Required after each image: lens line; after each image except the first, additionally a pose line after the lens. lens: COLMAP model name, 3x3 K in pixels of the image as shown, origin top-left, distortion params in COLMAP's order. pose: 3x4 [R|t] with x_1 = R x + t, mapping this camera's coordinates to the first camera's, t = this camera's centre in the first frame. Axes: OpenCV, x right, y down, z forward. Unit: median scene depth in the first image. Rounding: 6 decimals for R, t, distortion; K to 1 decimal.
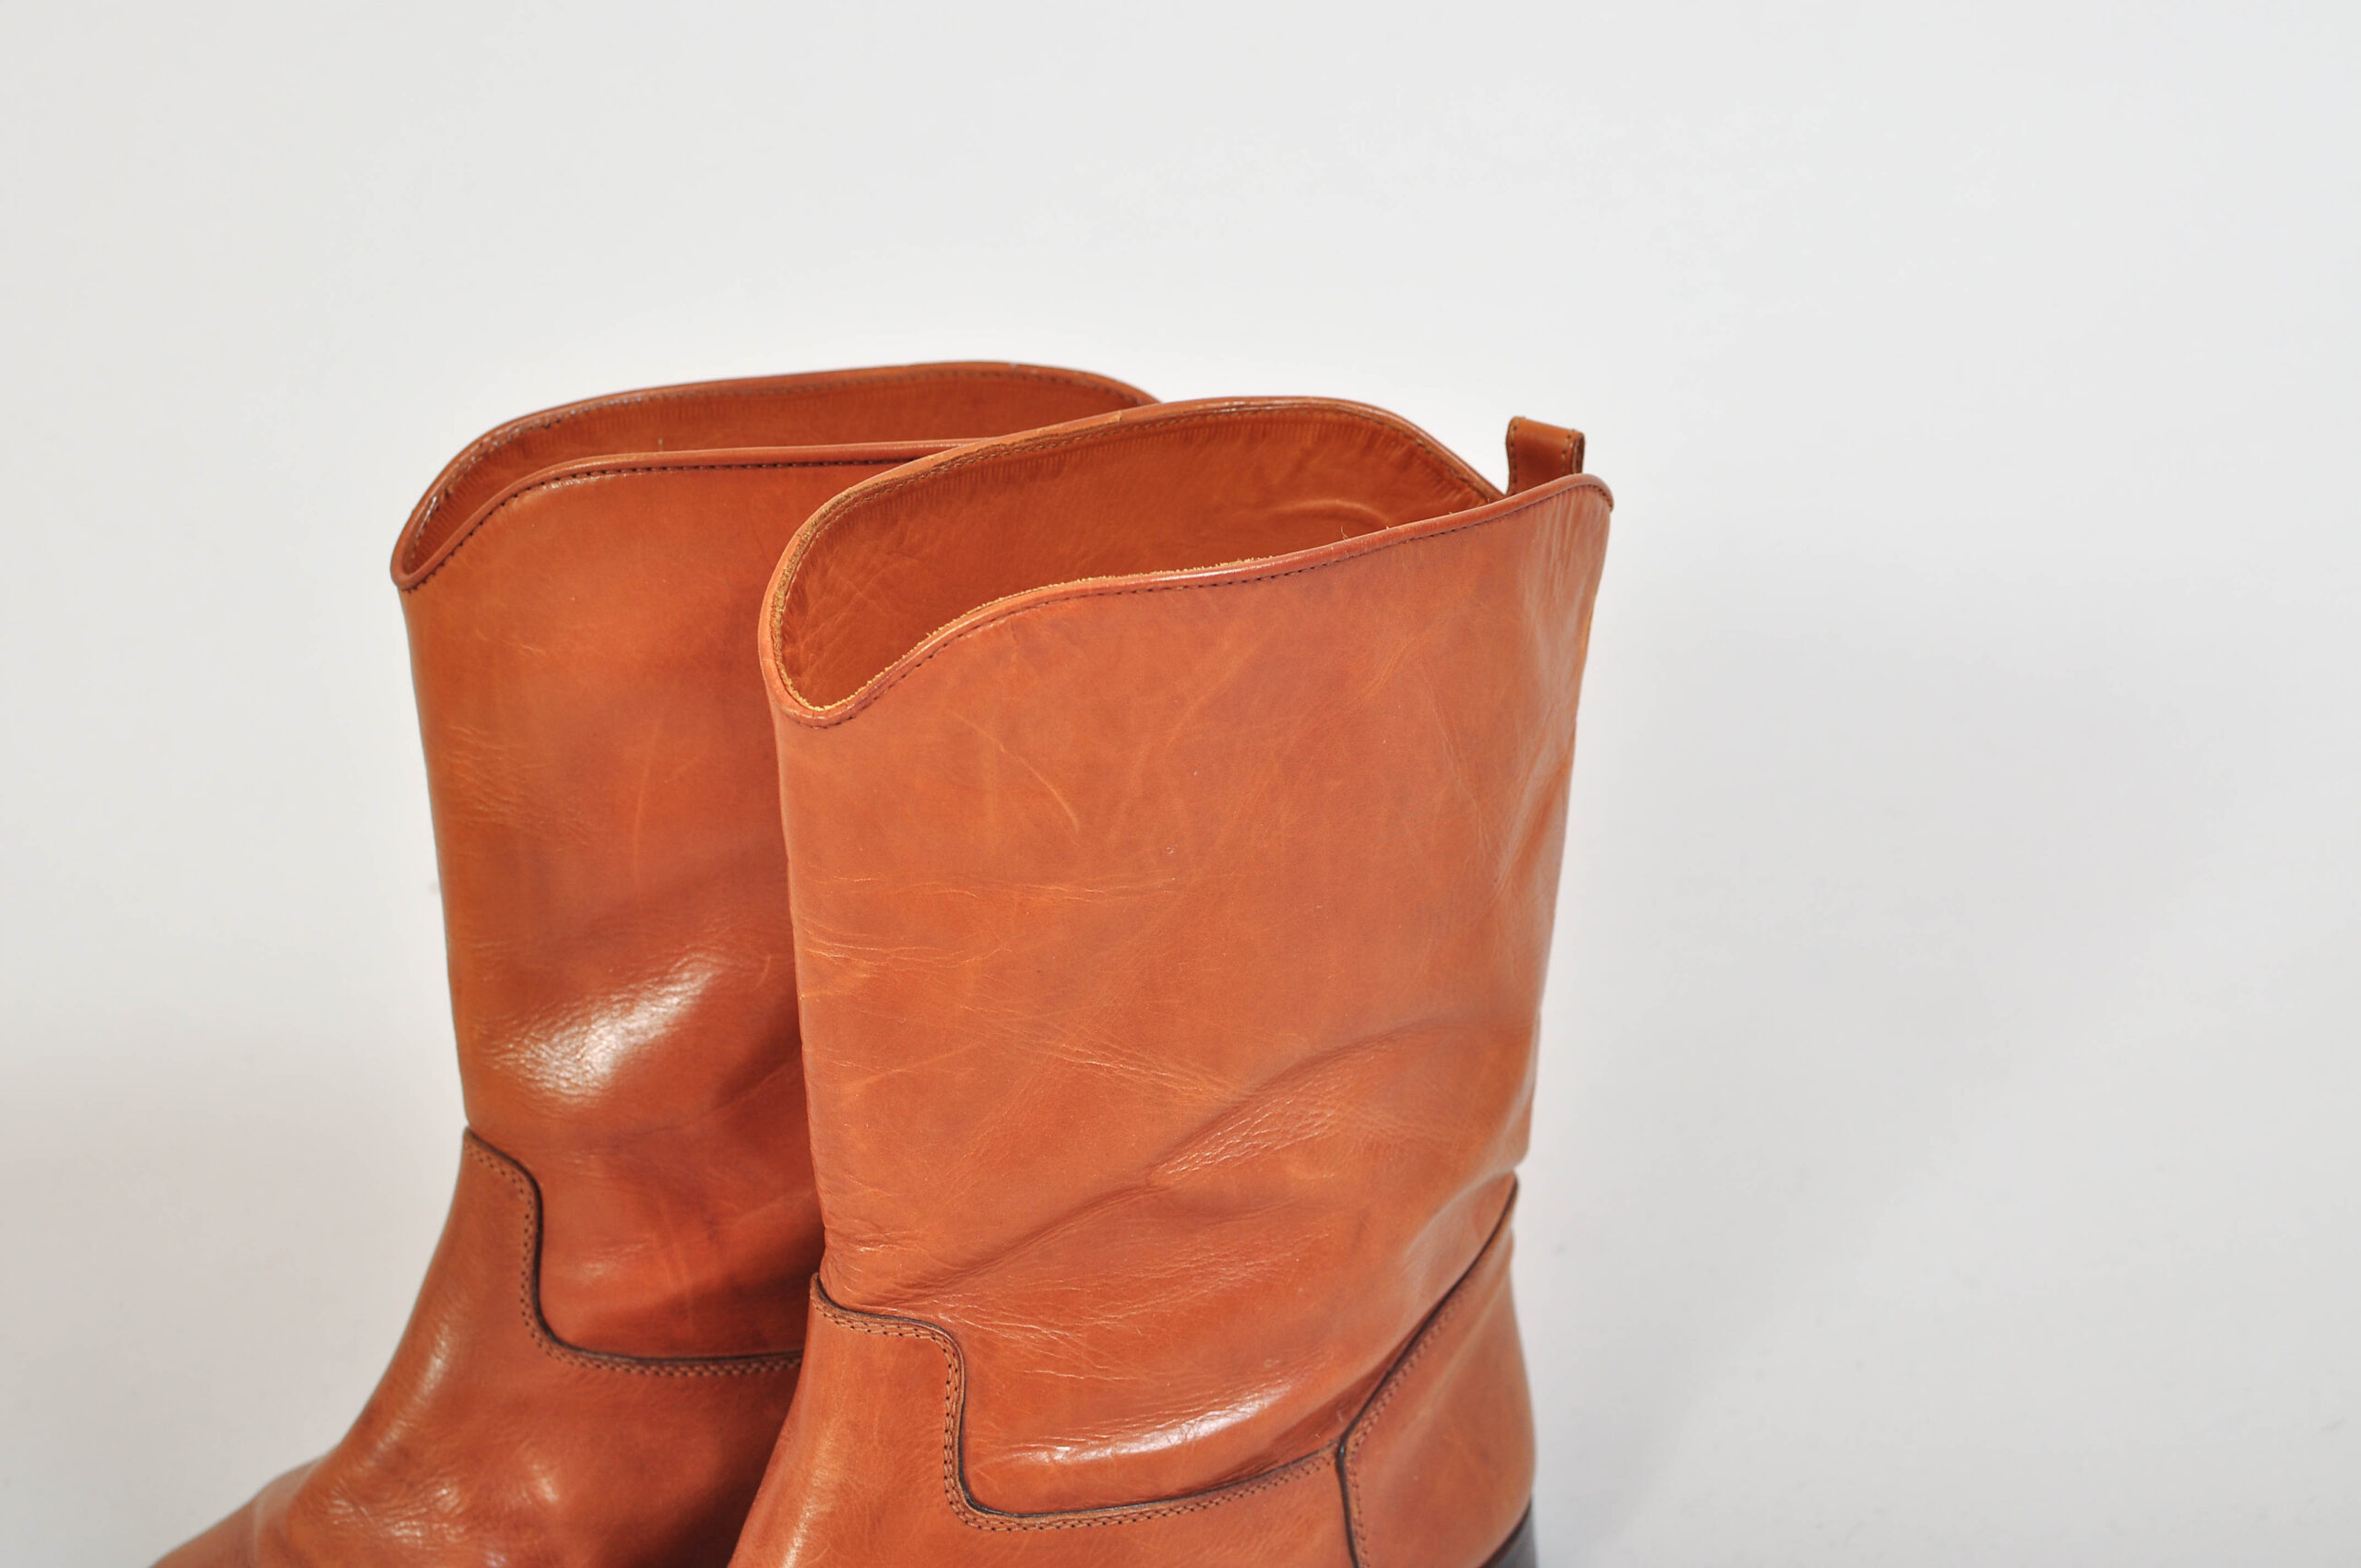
lens RADIAL K [[3631.4, 0, 1188.8], [0, 3631.4, 771.1], [0, 0, 1]] dist [-0.175566, 0.000000]
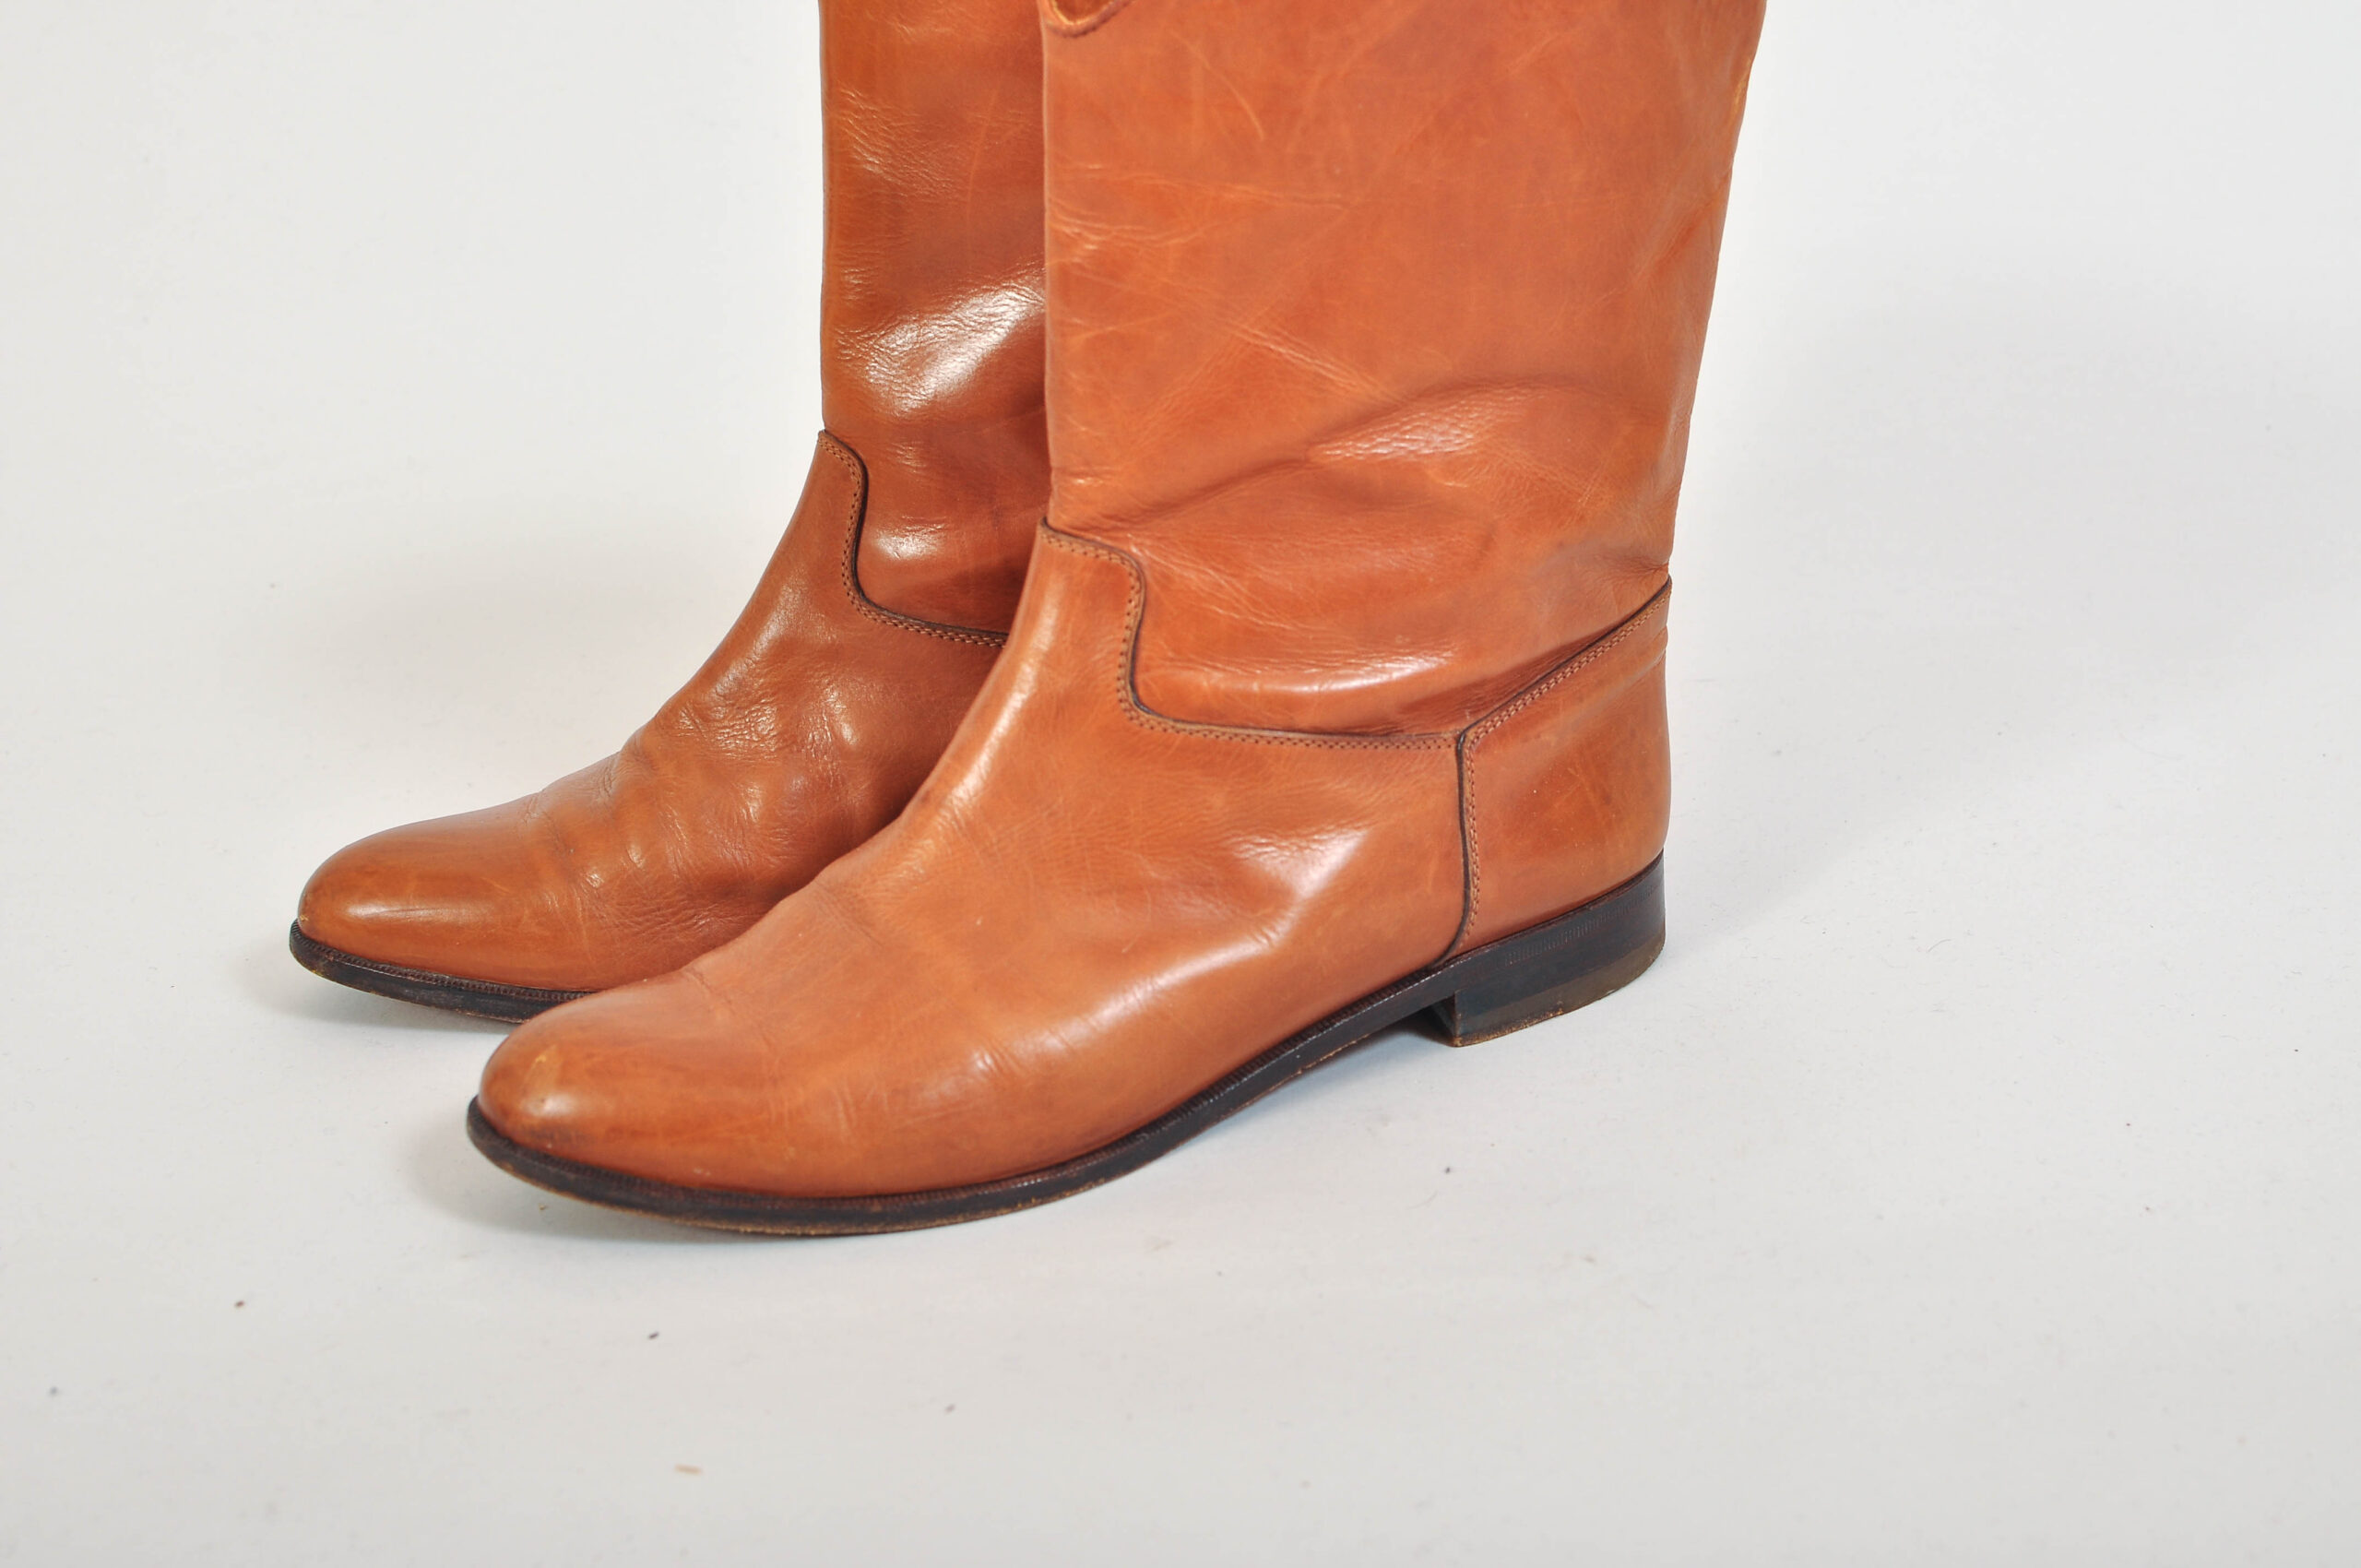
lens RADIAL K [[3631.4, 0, 1202.5], [0, 3631.4, 768.1], [0, 0, 1]] dist [-0.175566, 0.000000]
pose [[0.970439, 0.119533, -0.209667, 0.221820], [-0.126247, 0.991819, -0.018885, 0.240624], [0.205694, 0.044796, 0.977591, -0.214228]]
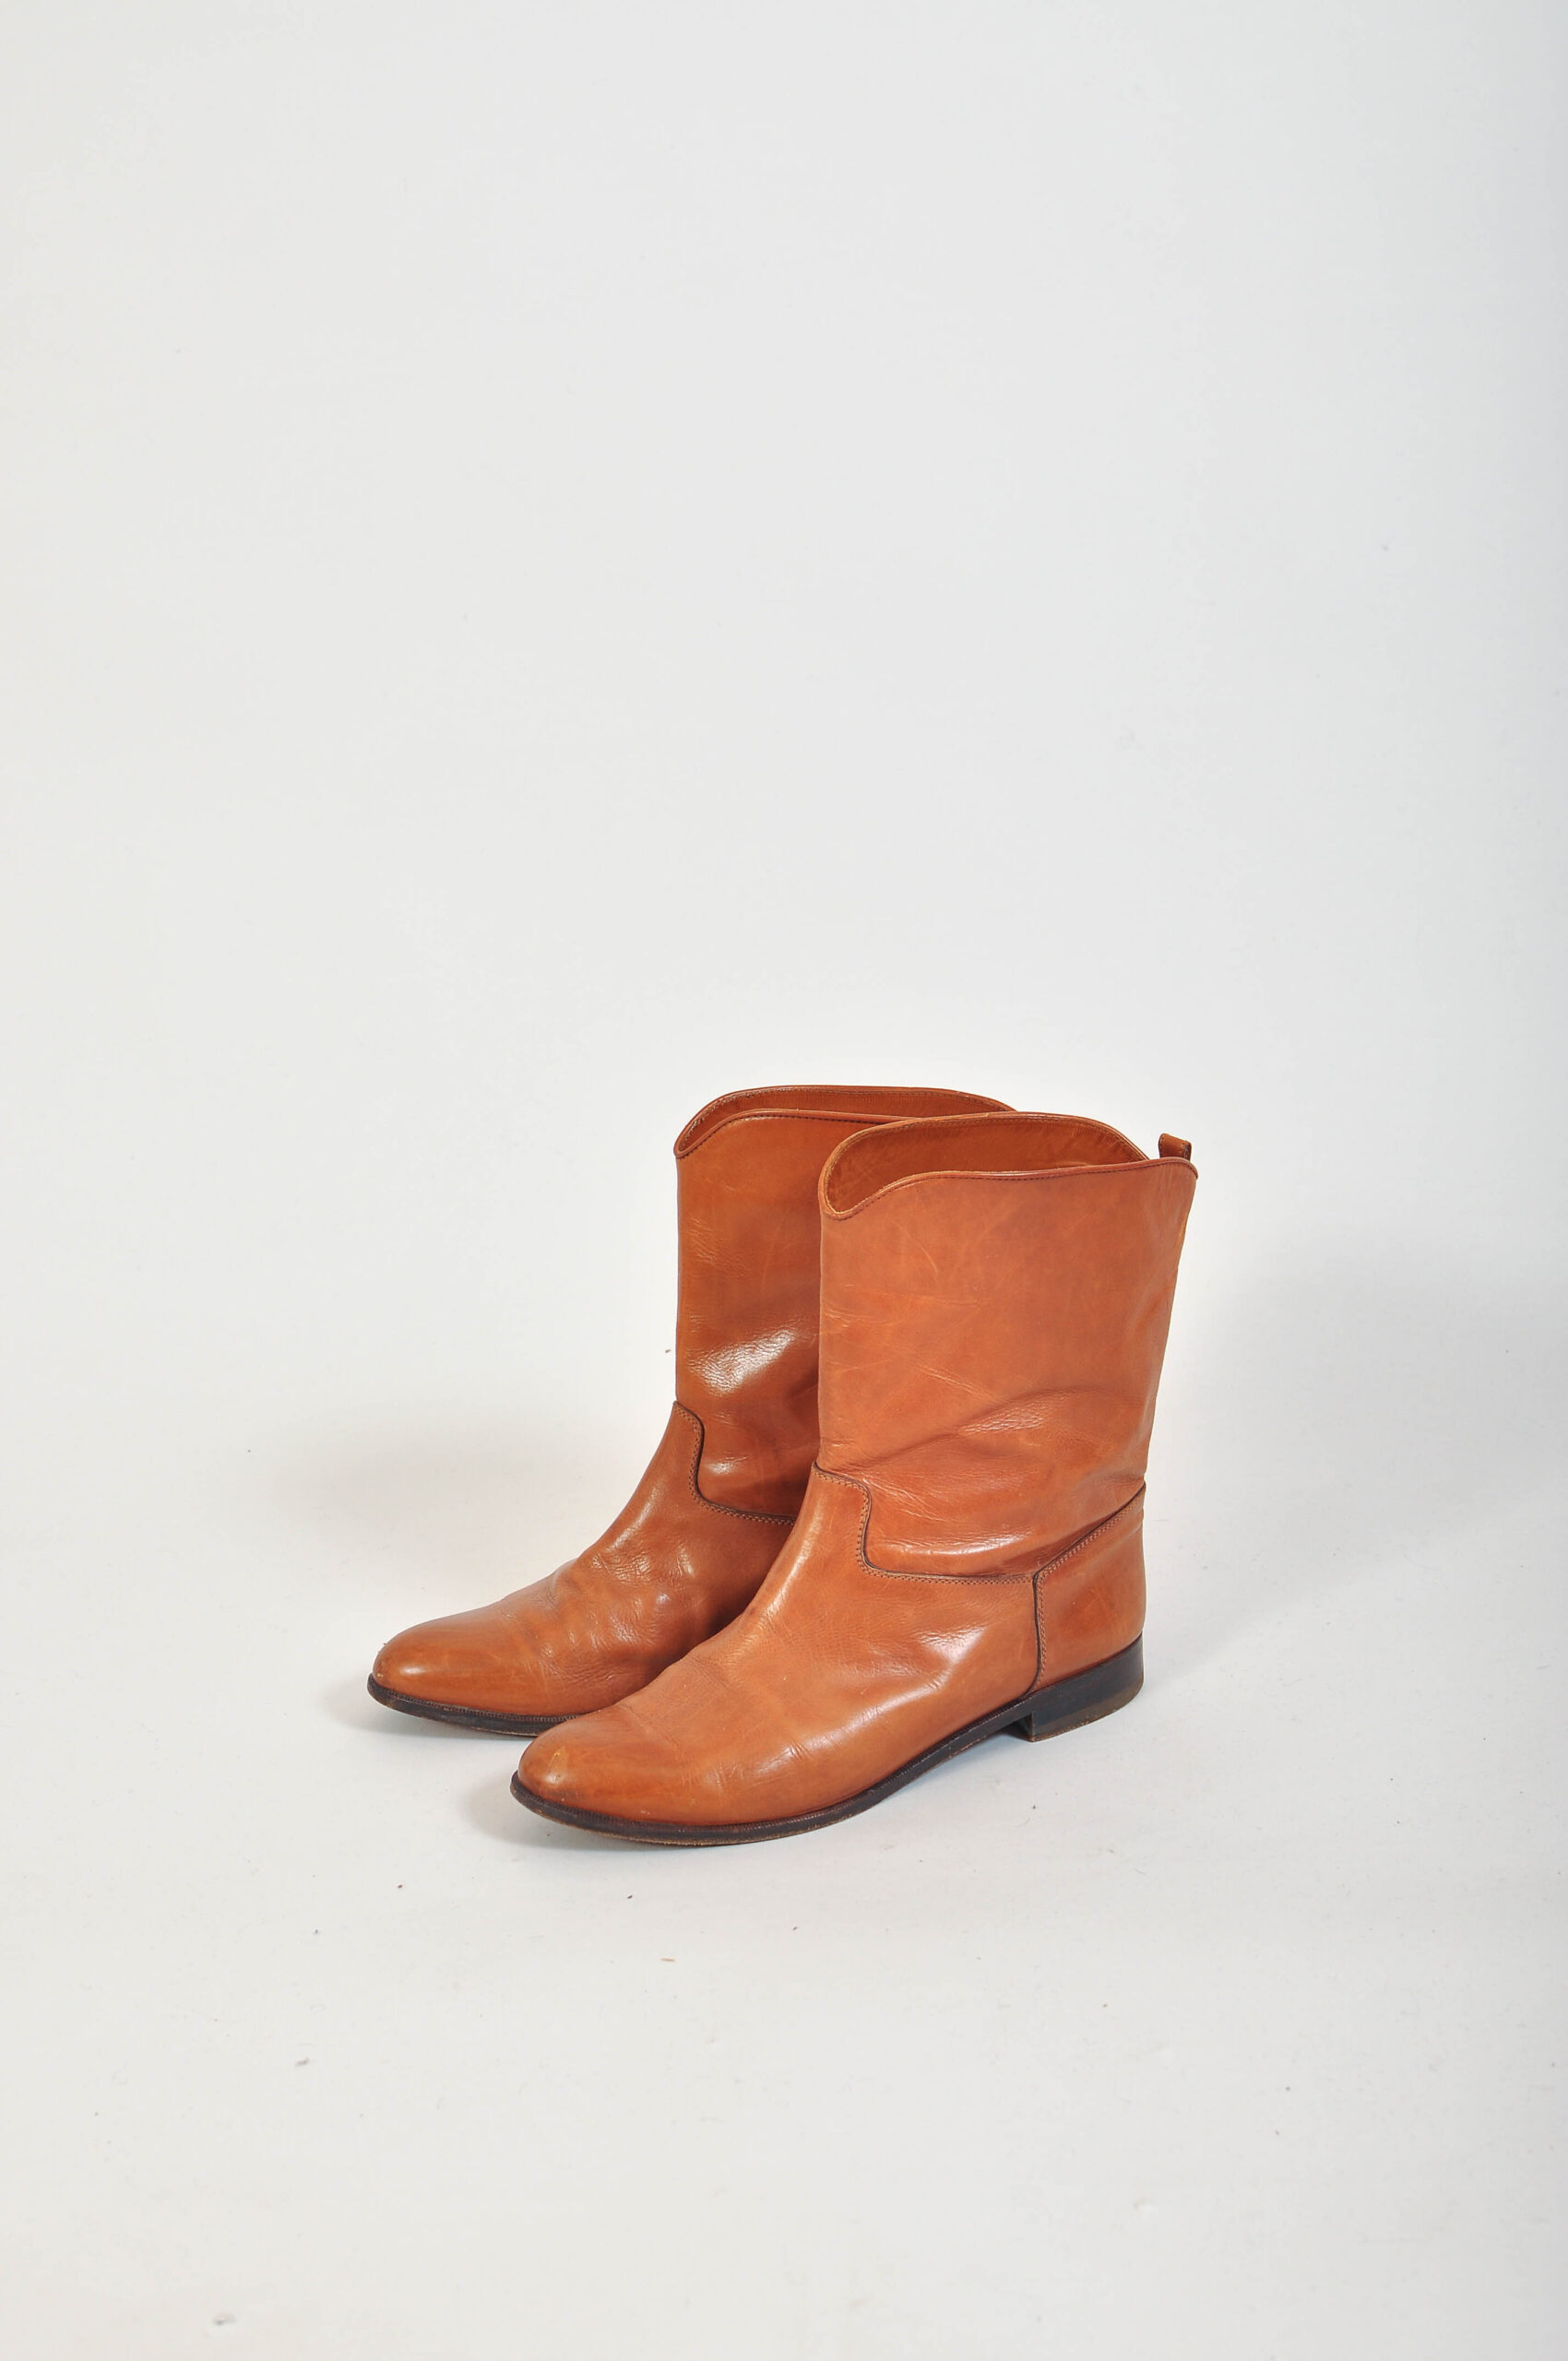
lens RADIAL K [[3631.4, 0, 771.3], [0, 3631.4, 1188.1], [0, 0, 1]] dist [-0.175566, 0.000000]
pose [[0.978120, 0.101598, -0.181545, 0.276915], [-0.120262, 0.988194, -0.094919, 0.189592], [0.169758, 0.114675, 0.978791, -1.323213]]
